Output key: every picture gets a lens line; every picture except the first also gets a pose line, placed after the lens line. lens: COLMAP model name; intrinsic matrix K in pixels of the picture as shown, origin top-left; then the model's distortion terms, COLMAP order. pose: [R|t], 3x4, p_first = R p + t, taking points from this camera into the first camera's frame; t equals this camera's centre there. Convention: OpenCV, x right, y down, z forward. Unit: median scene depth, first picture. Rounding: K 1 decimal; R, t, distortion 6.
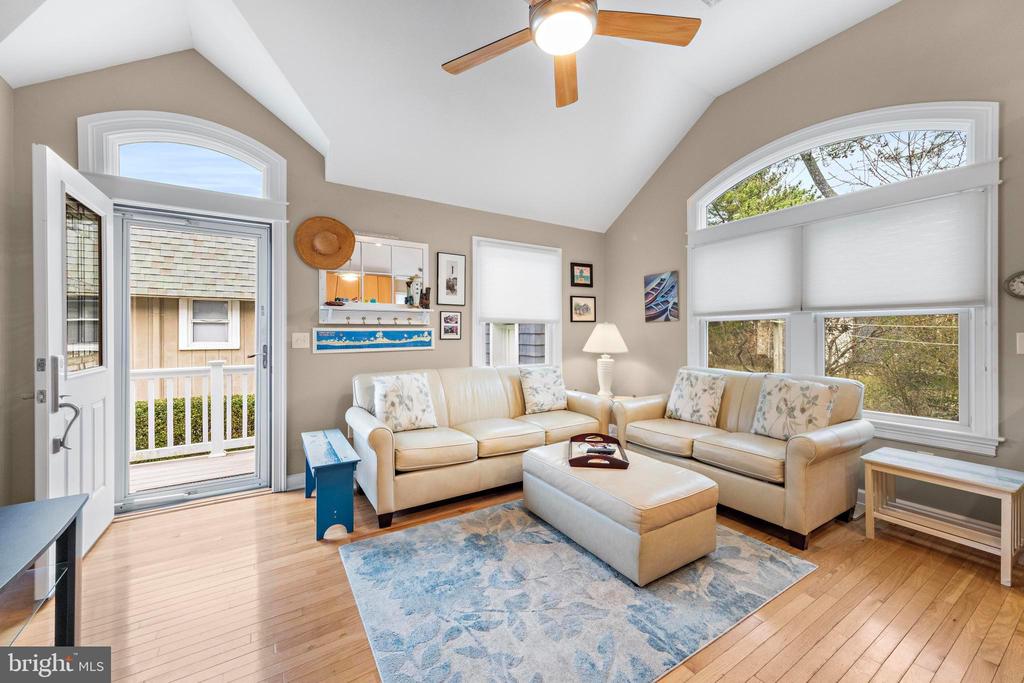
lens RADIAL K [[398.6, 0, 512.3], [0, 398.6, 333.9], [0, 0, 1]] dist [0.003435, -0.000682]
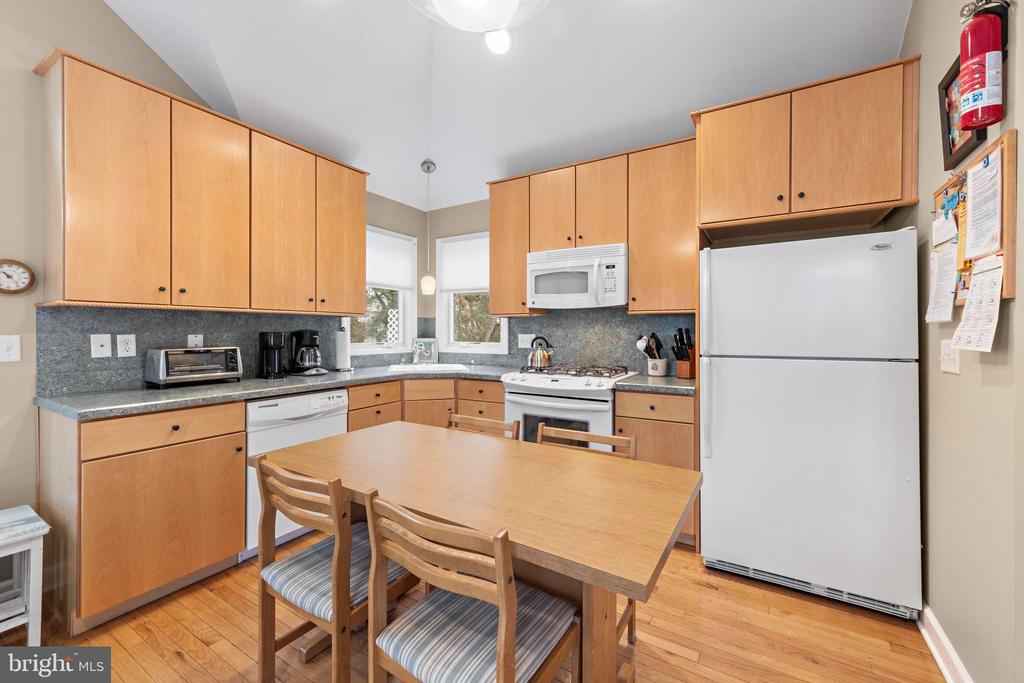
lens RADIAL K [[398.6, 0, 511.4], [0, 398.6, 341.6], [0, 0, 1]] dist [0.003435, -0.000682]
pose [[-0.445098, -0.024260, 0.895153, 0.069683], [-0.001466, 0.999651, 0.026364, -0.008717], [-0.895481, 0.010422, -0.444979, 0.301555]]
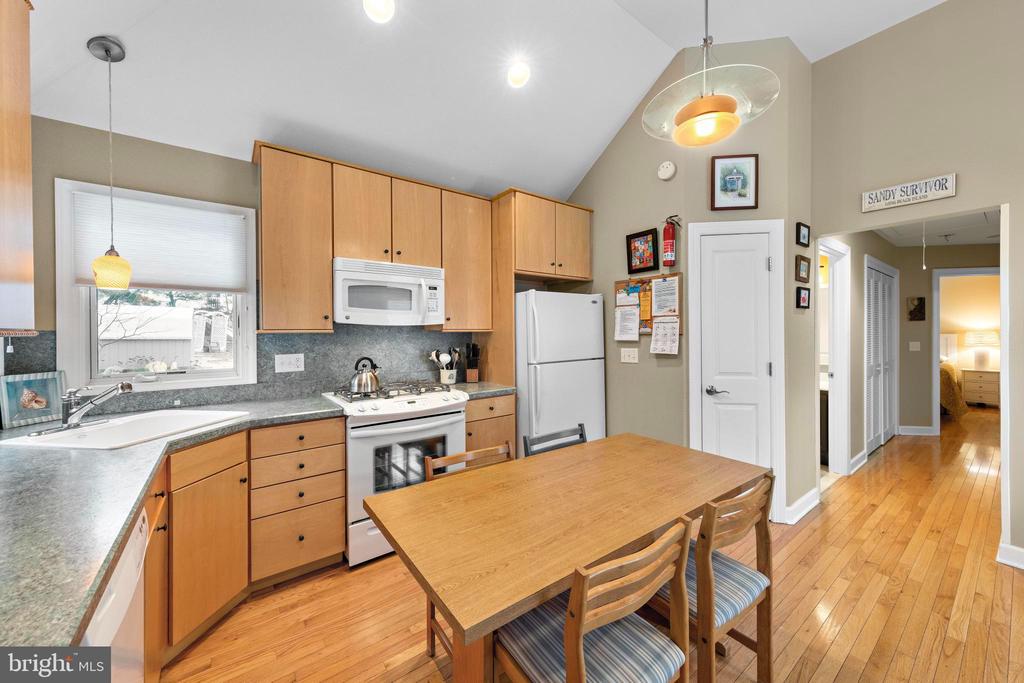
lens RADIAL K [[378.8, 0, 512.6], [0, 378.8, 335.3], [0, 0, 1]] dist [0.003867, 0.000437]
pose [[-0.996640, 0.006261, -0.081664, 0.620972], [0.005555, 0.999945, 0.008871, -0.043745], [0.081715, 0.008388, -0.996620, 0.610651]]
